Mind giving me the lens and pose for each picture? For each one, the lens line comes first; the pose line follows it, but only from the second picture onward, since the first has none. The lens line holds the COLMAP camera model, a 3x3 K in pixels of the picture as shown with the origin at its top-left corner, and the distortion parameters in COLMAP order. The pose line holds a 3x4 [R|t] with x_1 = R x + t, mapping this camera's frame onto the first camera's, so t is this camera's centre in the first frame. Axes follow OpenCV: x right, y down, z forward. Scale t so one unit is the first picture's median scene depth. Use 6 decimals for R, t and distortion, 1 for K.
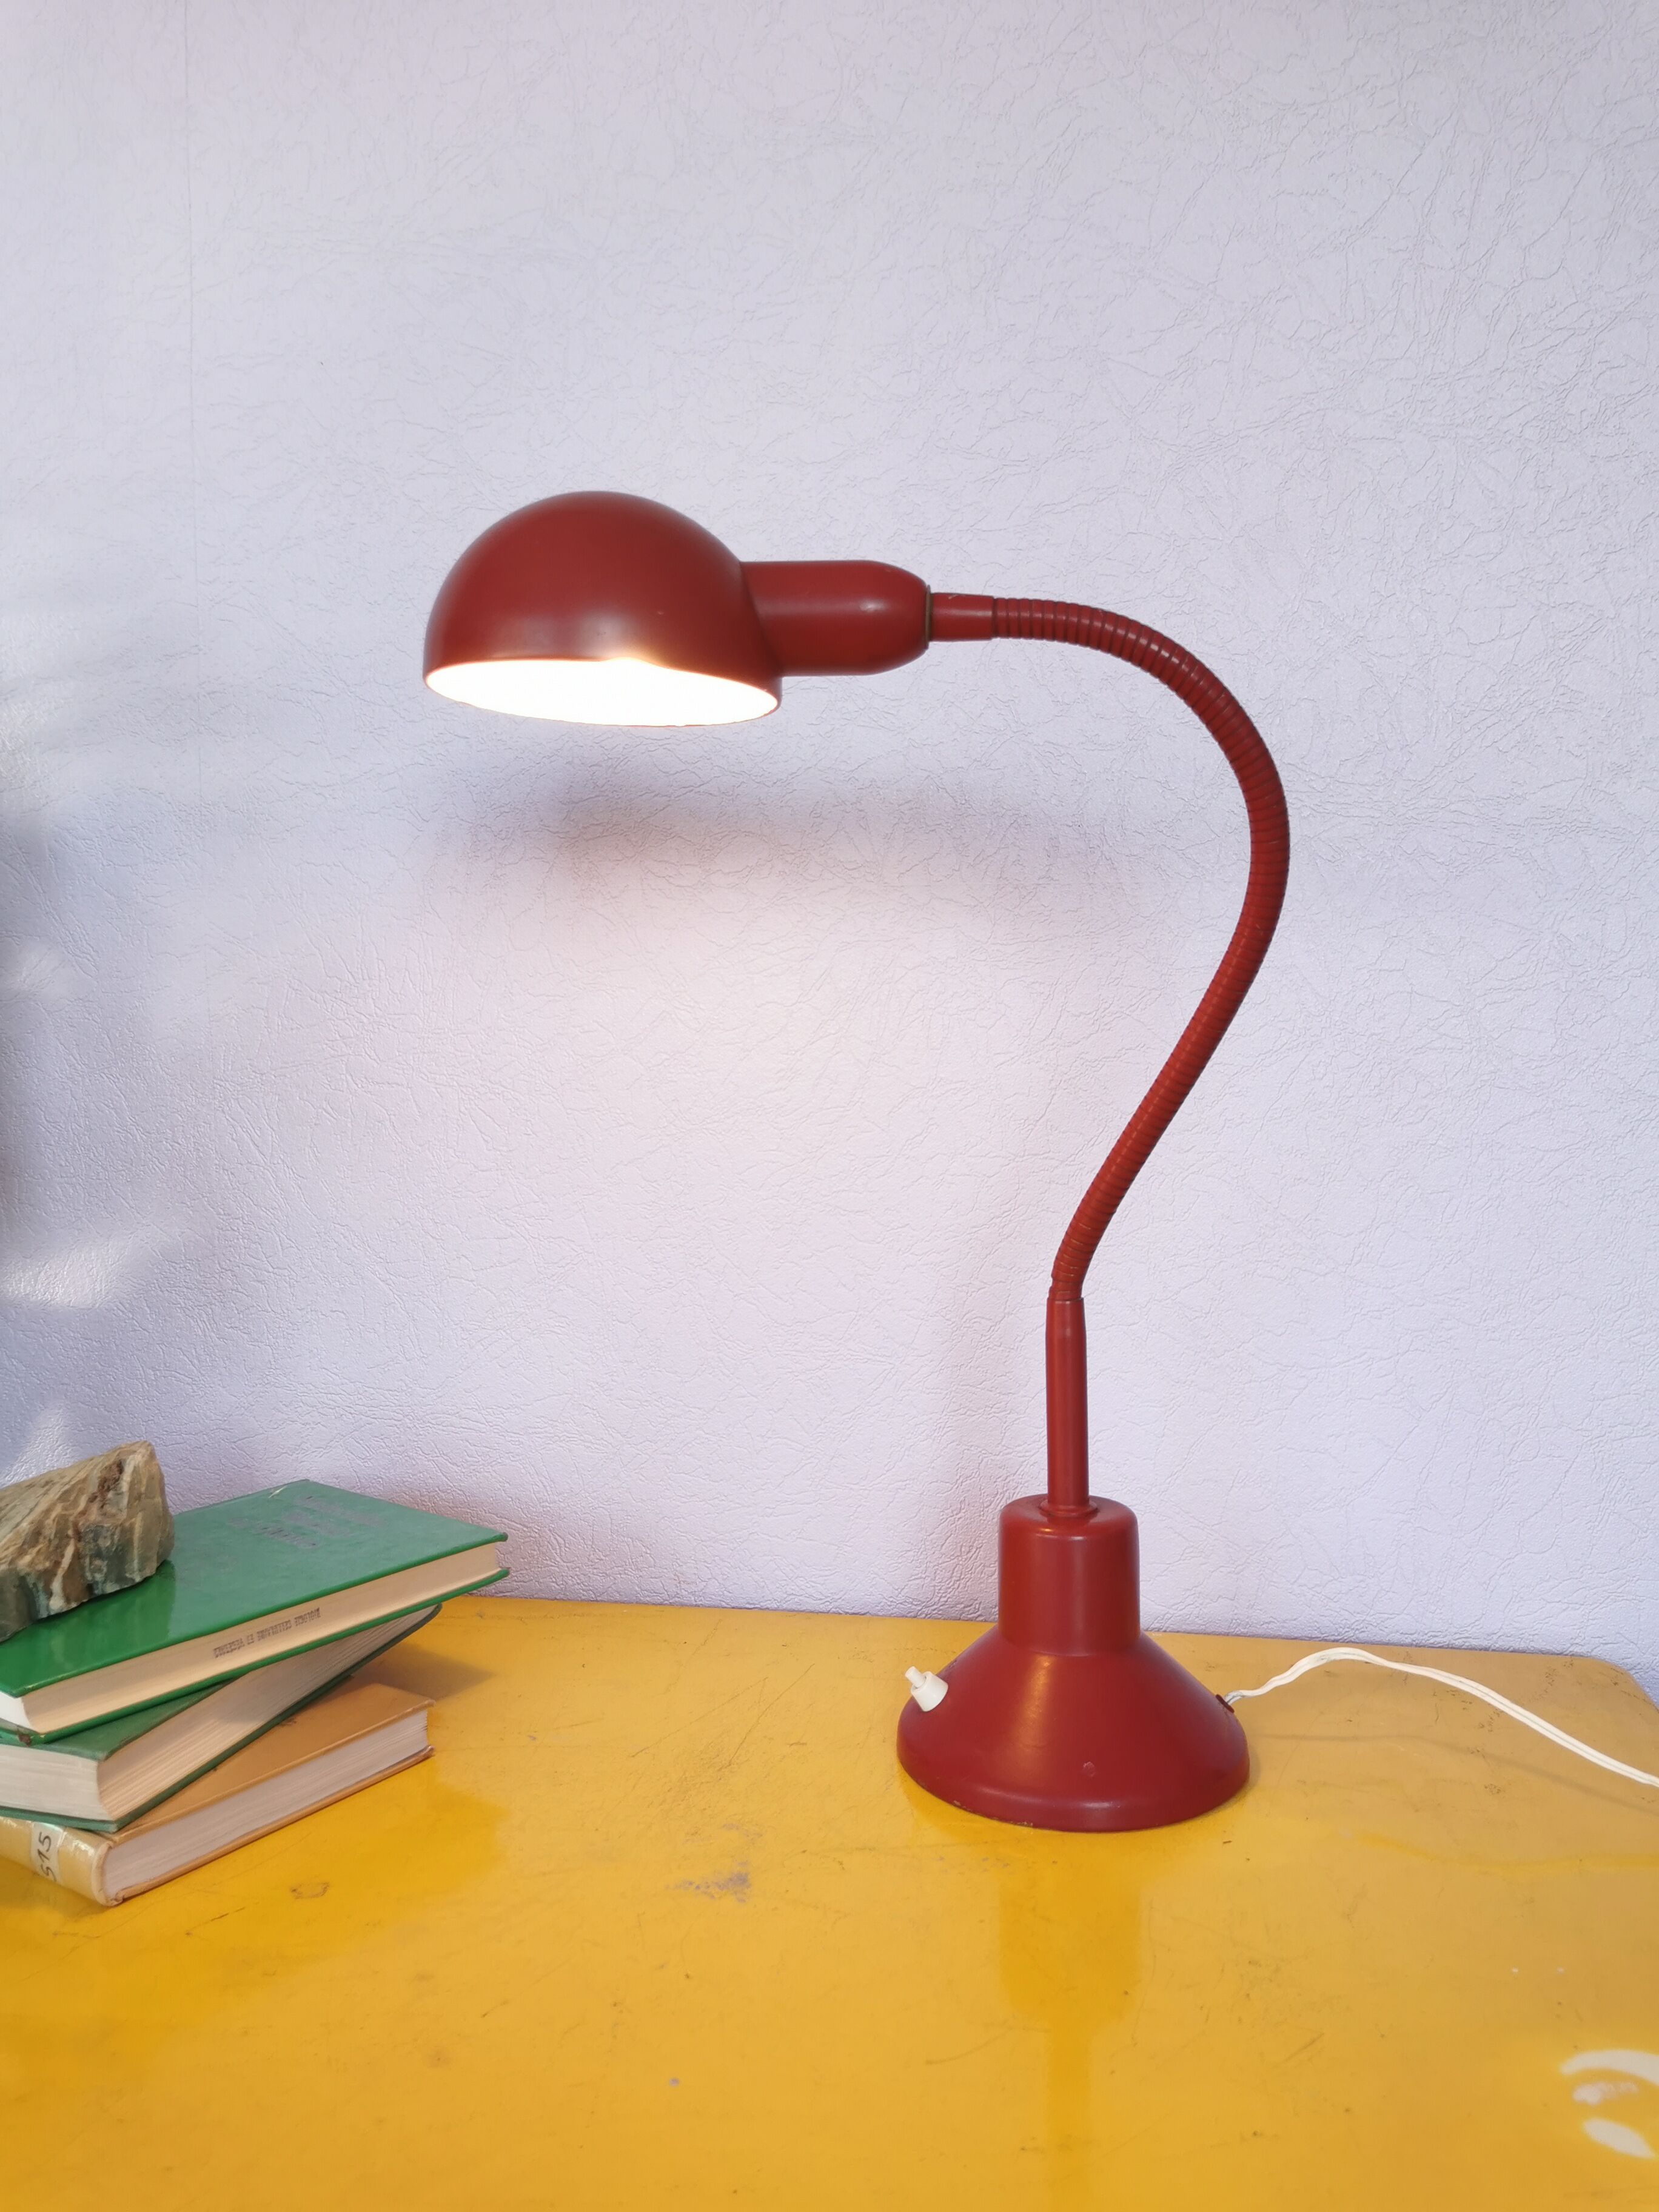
lens RADIAL K [[1666.8, 0, 833.2], [0, 1666.8, 1102.9], [0, 0, 1]] dist [0.024071, -0.025322]
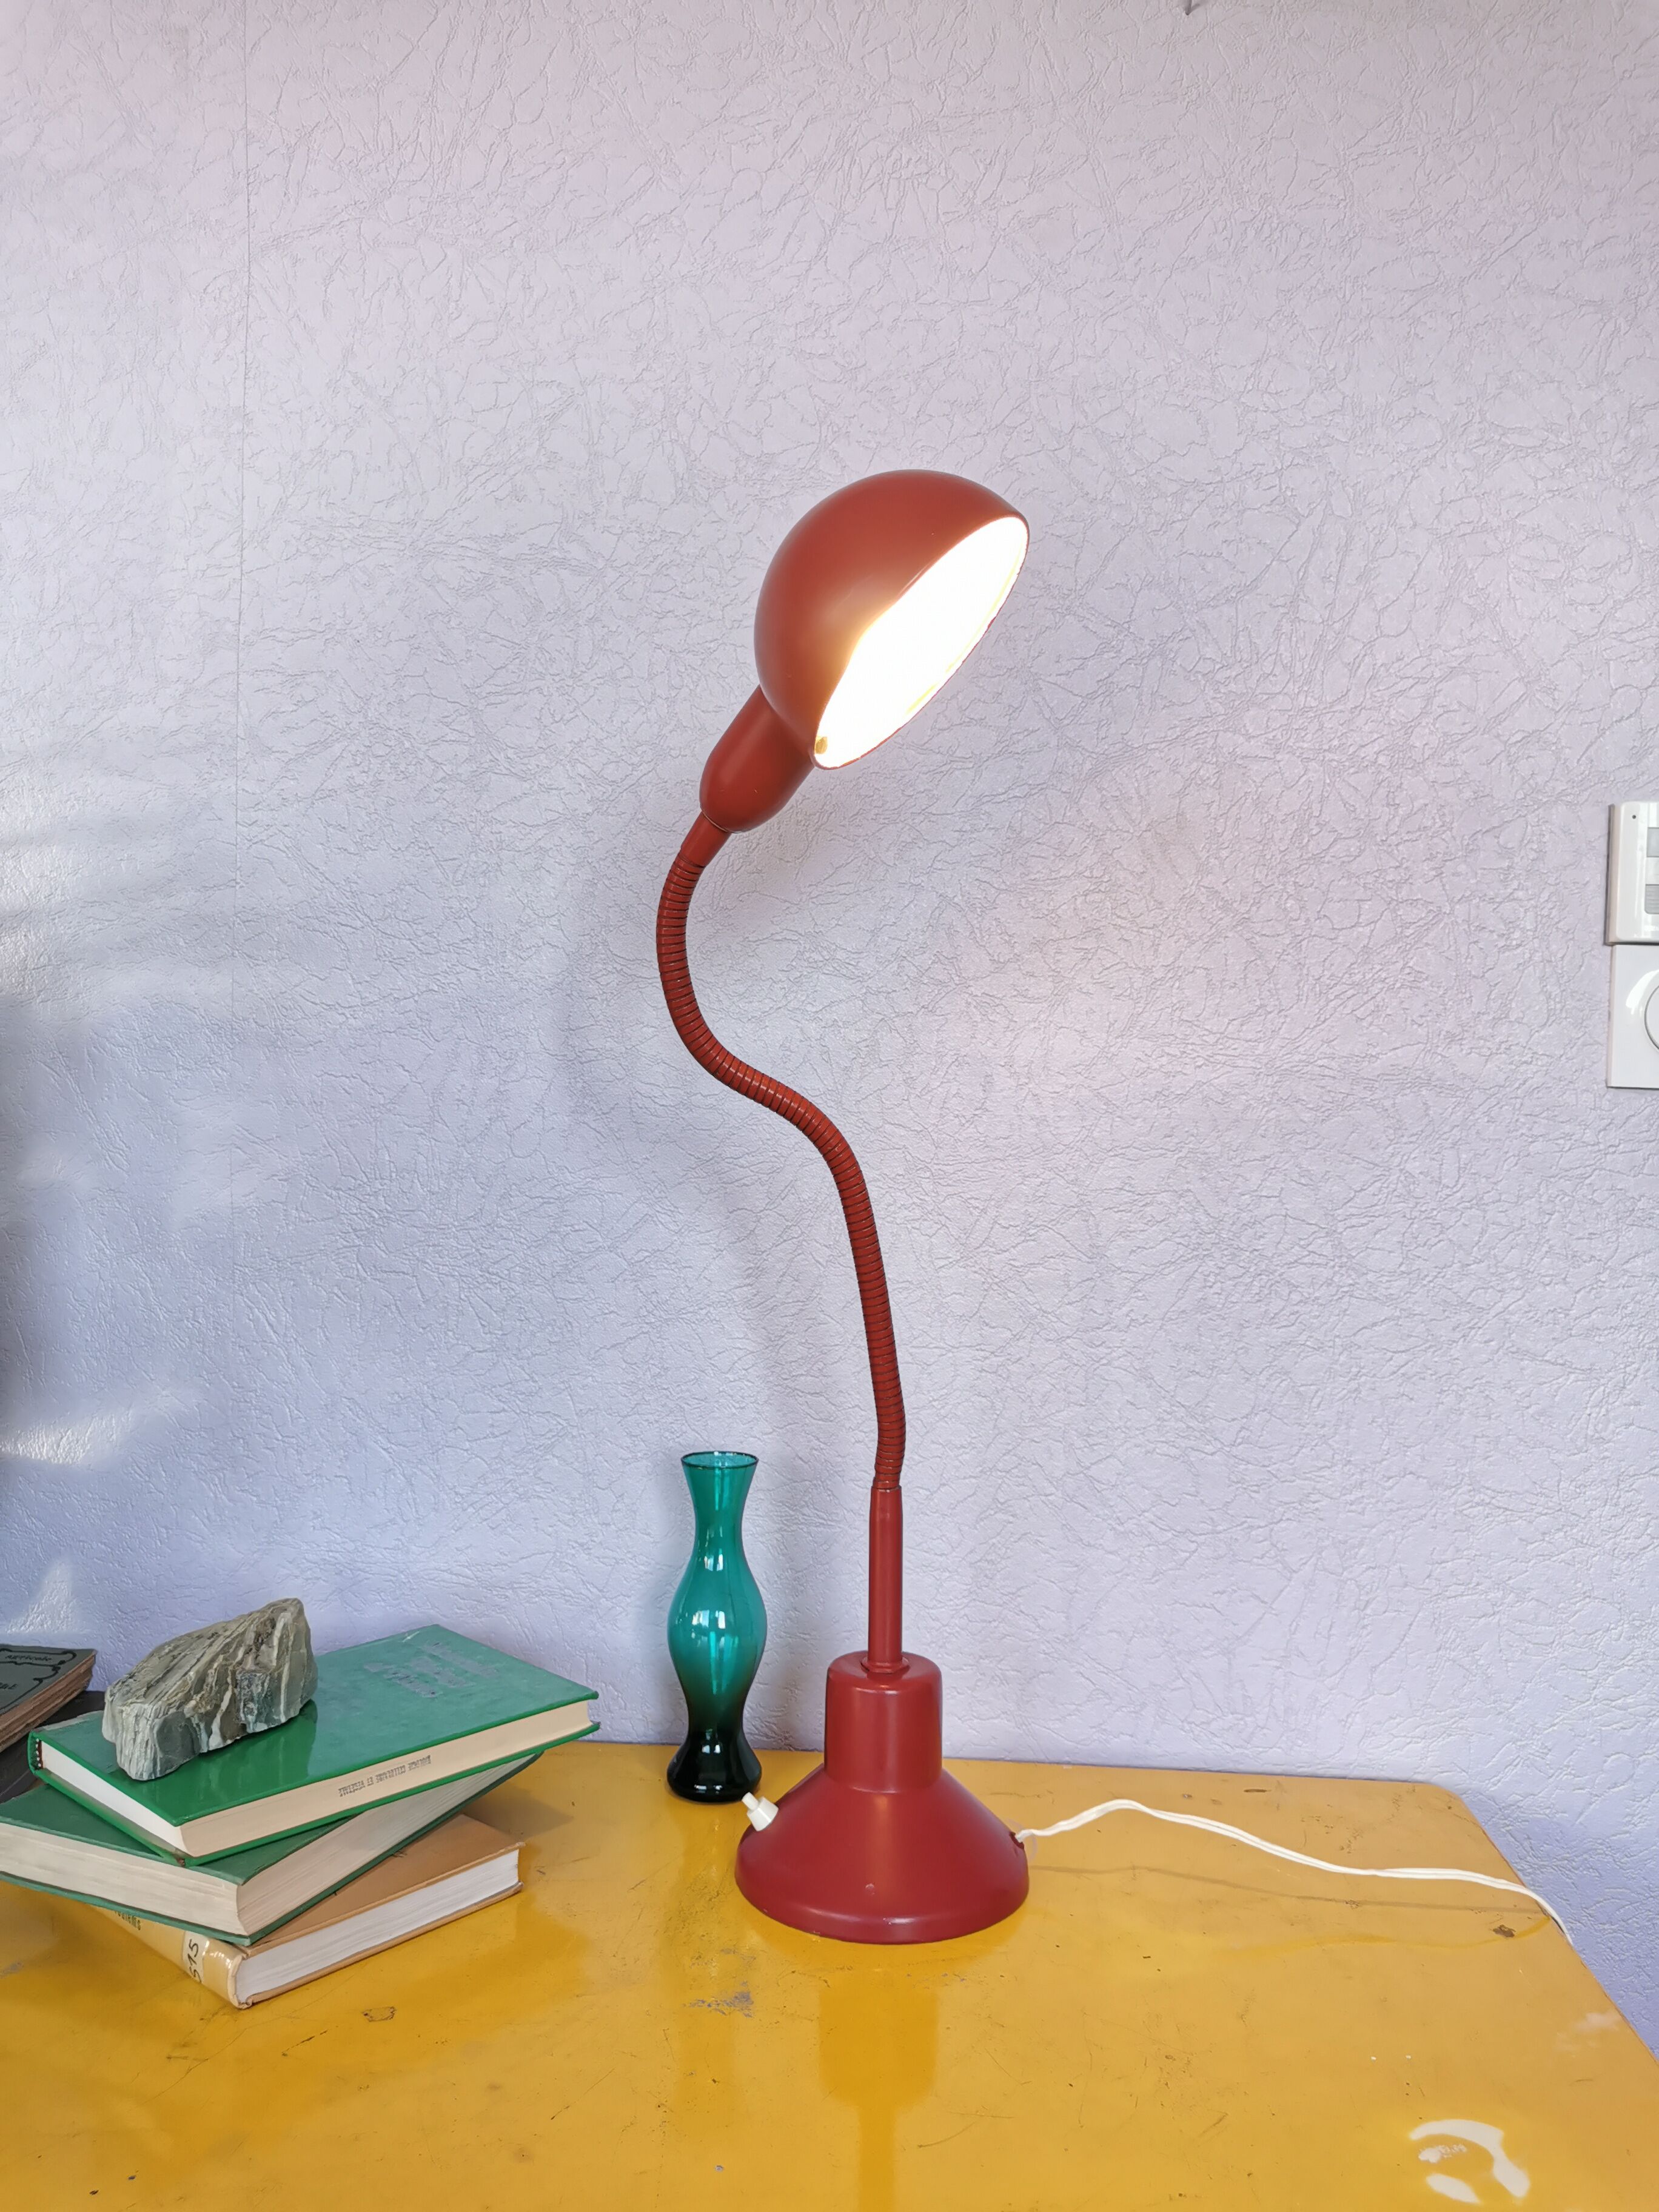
lens RADIAL K [[1666.8, 0, 829.2], [0, 1666.8, 1101.5], [0, 0, 1]] dist [0.024071, -0.025322]
pose [[0.996259, 0.021872, 0.083609, -0.078219], [-0.018033, 0.998761, -0.046390, -0.085622], [-0.084520, 0.044709, 0.995418, -0.158336]]
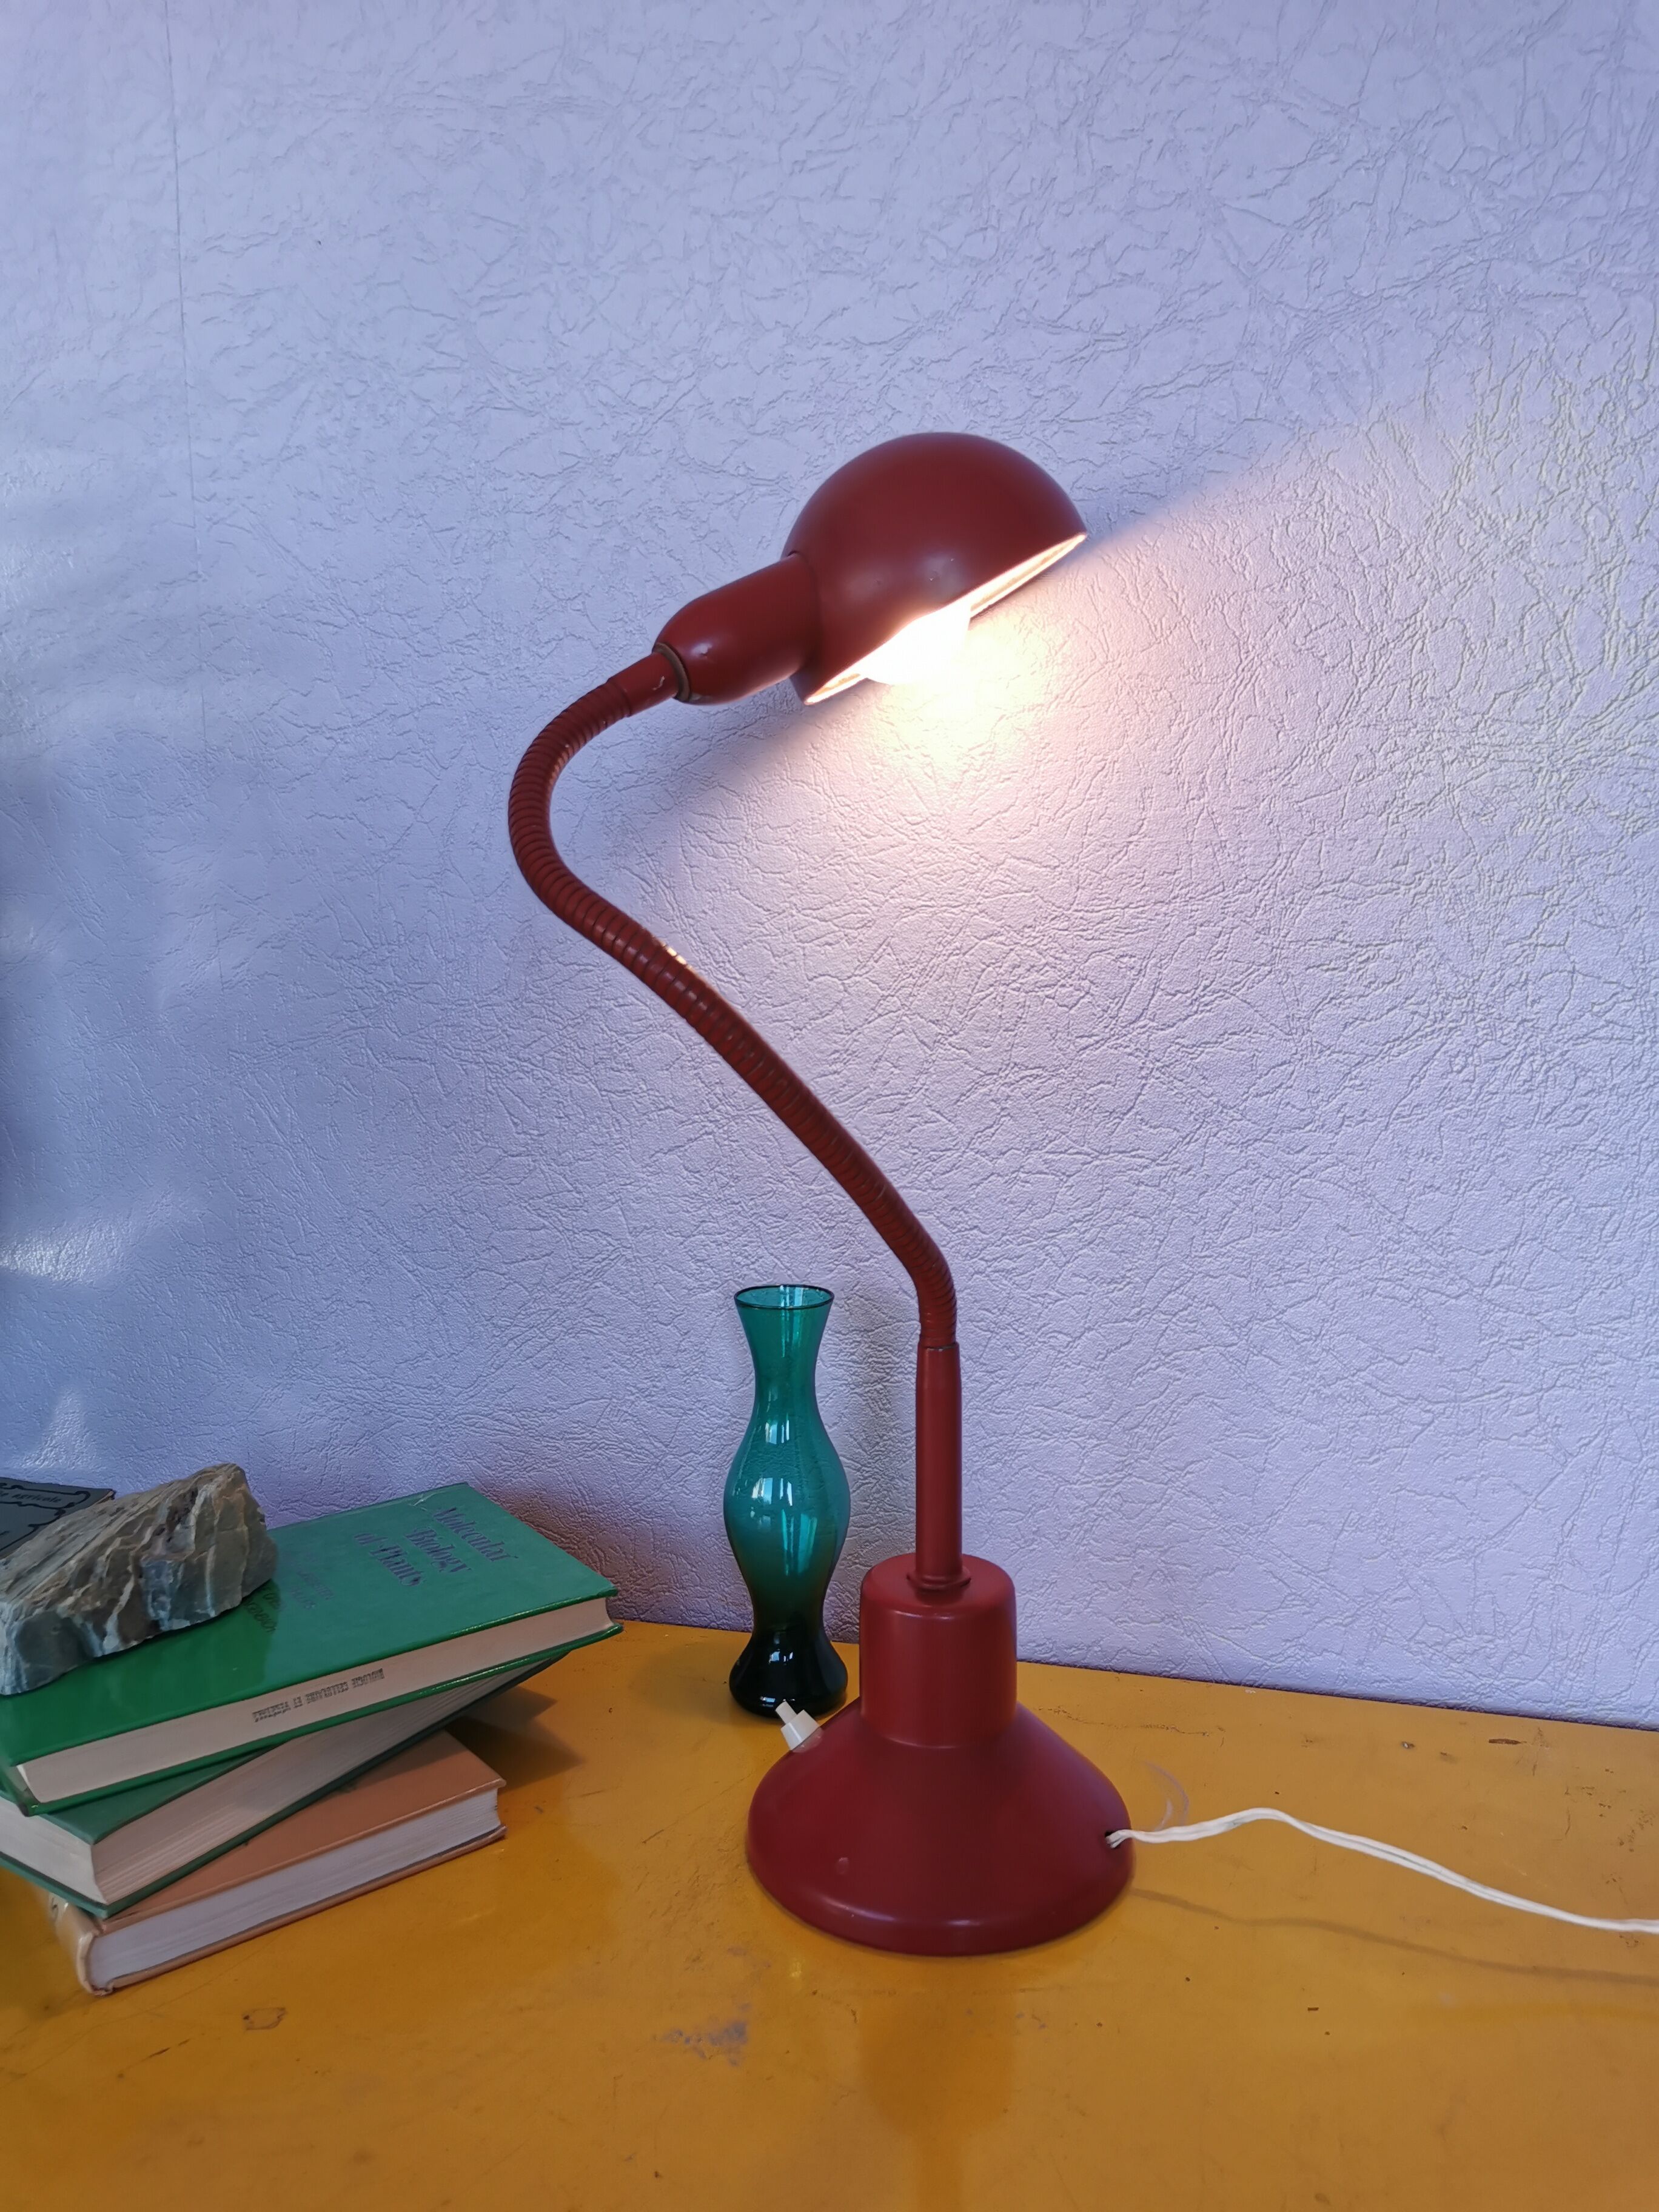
lens RADIAL K [[1666.8, 0, 840.4], [0, 1666.8, 1098.2], [0, 0, 1]] dist [0.024071, -0.025322]
pose [[0.996177, 0.009027, -0.086886, 0.050774], [-0.001990, 0.996734, 0.080736, -0.069319], [0.087331, -0.080255, 0.992941, 0.121379]]
